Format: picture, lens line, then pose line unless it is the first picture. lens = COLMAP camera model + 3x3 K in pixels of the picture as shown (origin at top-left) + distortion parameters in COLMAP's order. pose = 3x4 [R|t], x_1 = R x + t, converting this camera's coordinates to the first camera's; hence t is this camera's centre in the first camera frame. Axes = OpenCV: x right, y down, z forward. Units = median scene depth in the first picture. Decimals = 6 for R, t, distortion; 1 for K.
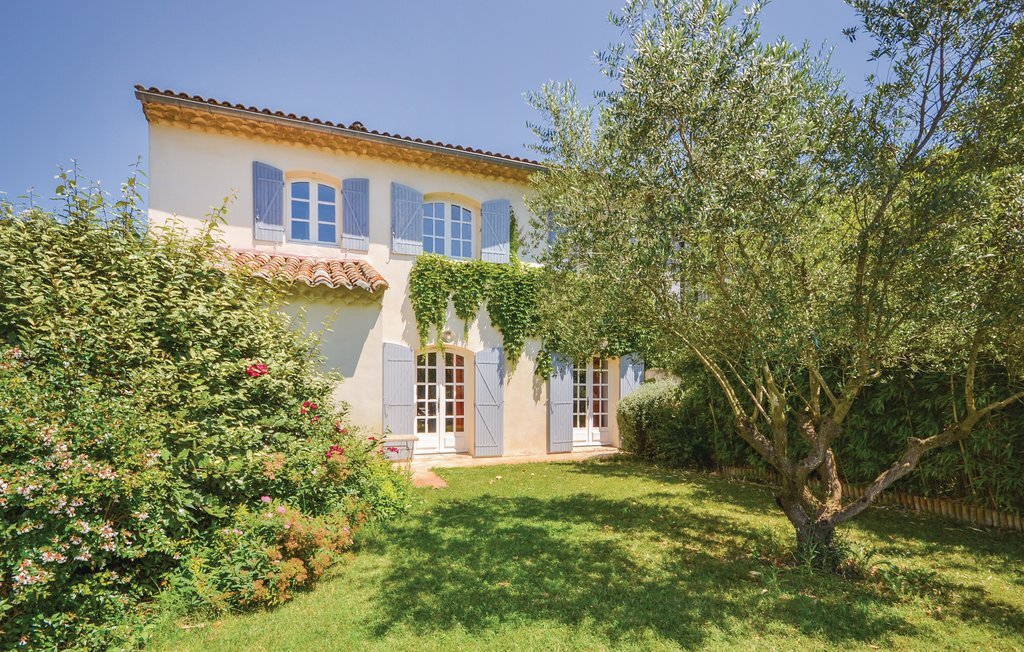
lens RADIAL K [[479.5, 0, 512.2], [0, 479.5, 393.7], [0, 0, 1]] dist [0.000350, 0.000172]
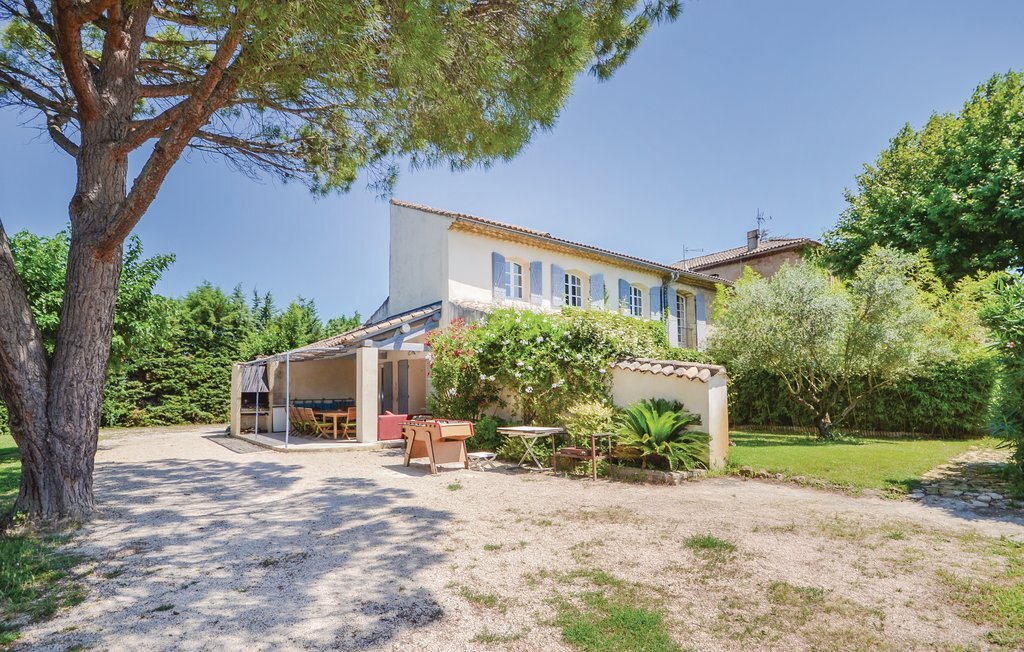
lens RADIAL K [[493.8, 0, 488.8], [0, 493.8, 365.1], [0, 0, 1]] dist [-0.002616, -0.000064]
pose [[0.967299, 0.009909, 0.253443, -0.837900], [0.007765, 0.997611, -0.068641, 0.029390], [-0.253518, 0.068365, 0.964912, -0.552237]]
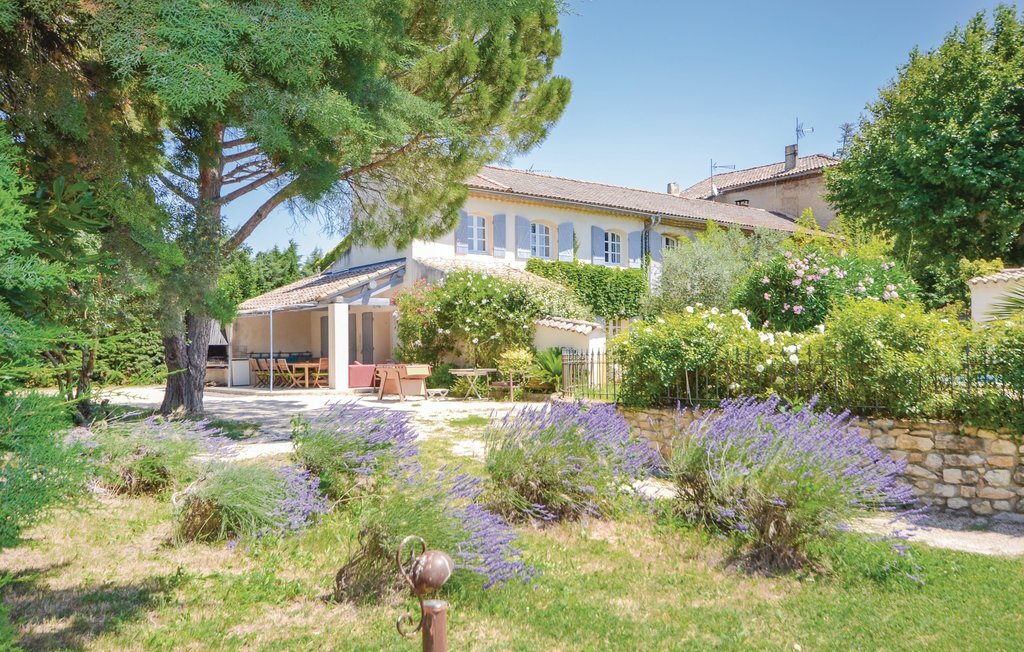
lens RADIAL K [[843.4, 0, 512.0], [0, 843.4, 326.0], [0, 0, 1]] dist [0.002132, 0.006259]
pose [[0.958305, 0.001686, 0.285742, -1.031402], [0.010445, 0.999108, -0.040926, 0.061806], [-0.285556, 0.042204, 0.957432, -1.683433]]
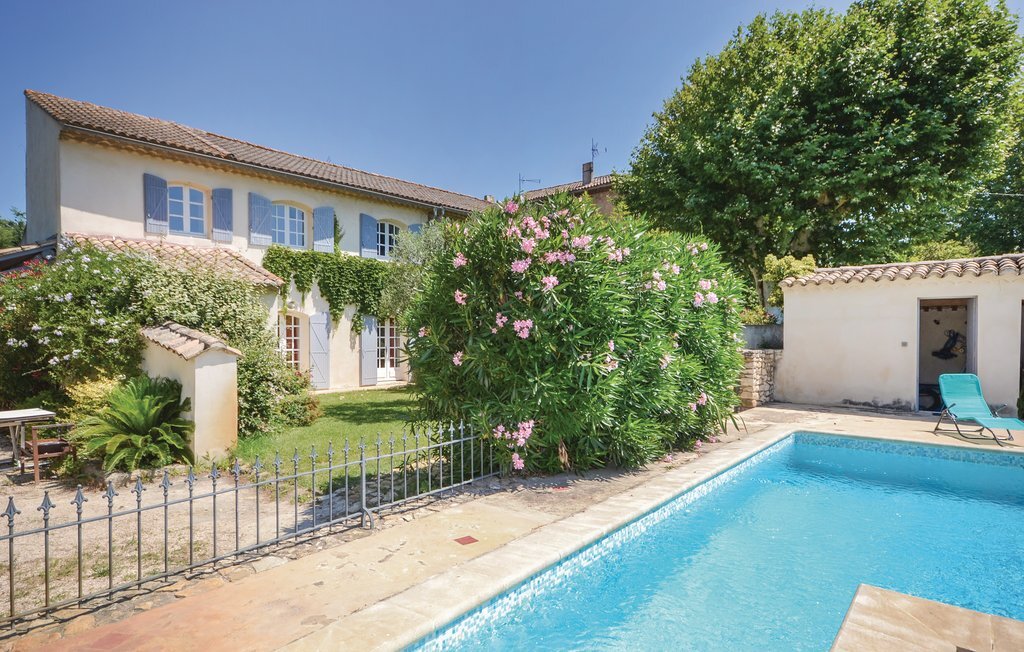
lens RADIAL K [[558.1, 0, 512.0], [0, 558.1, 336.6], [0, 0, 1]] dist [0.013226, -0.000032]
pose [[0.897255, -0.003912, 0.441495, -0.265734], [0.004137, 0.999991, 0.000454, -0.022712], [-0.441493, 0.001419, 0.897264, -0.718720]]
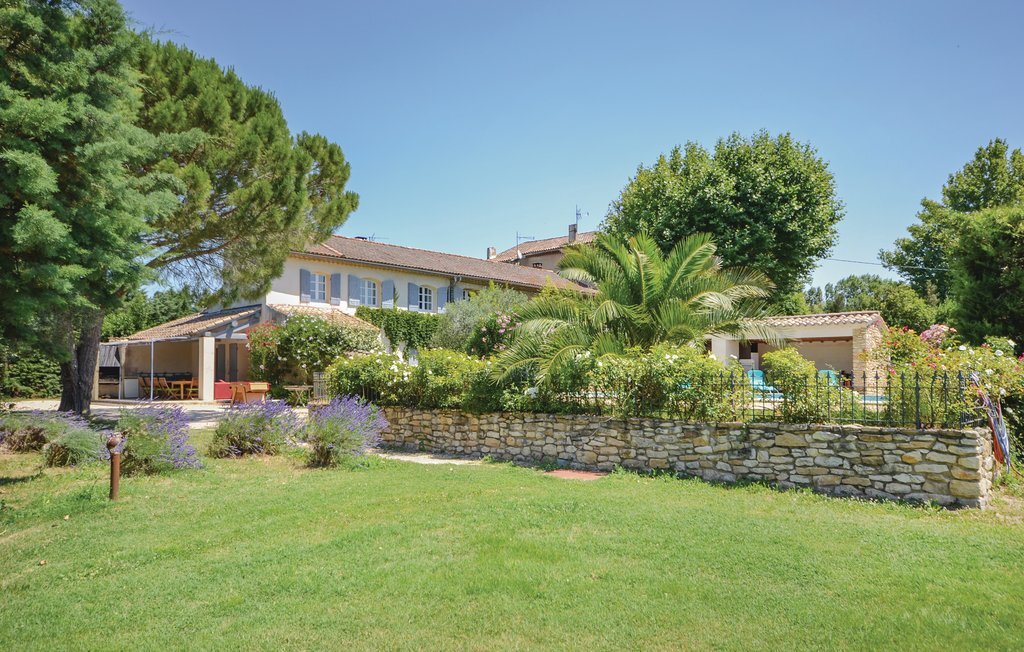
lens RADIAL K [[705.1, 0, 510.5], [0, 705.1, 344.9], [0, 0, 1]] dist [0.002185, 0.023624]
pose [[0.902416, 0.019070, 0.430443, -0.933699], [0.003032, 0.998714, -0.050603, 0.066041], [-0.430854, 0.046970, 0.901198, -2.209643]]
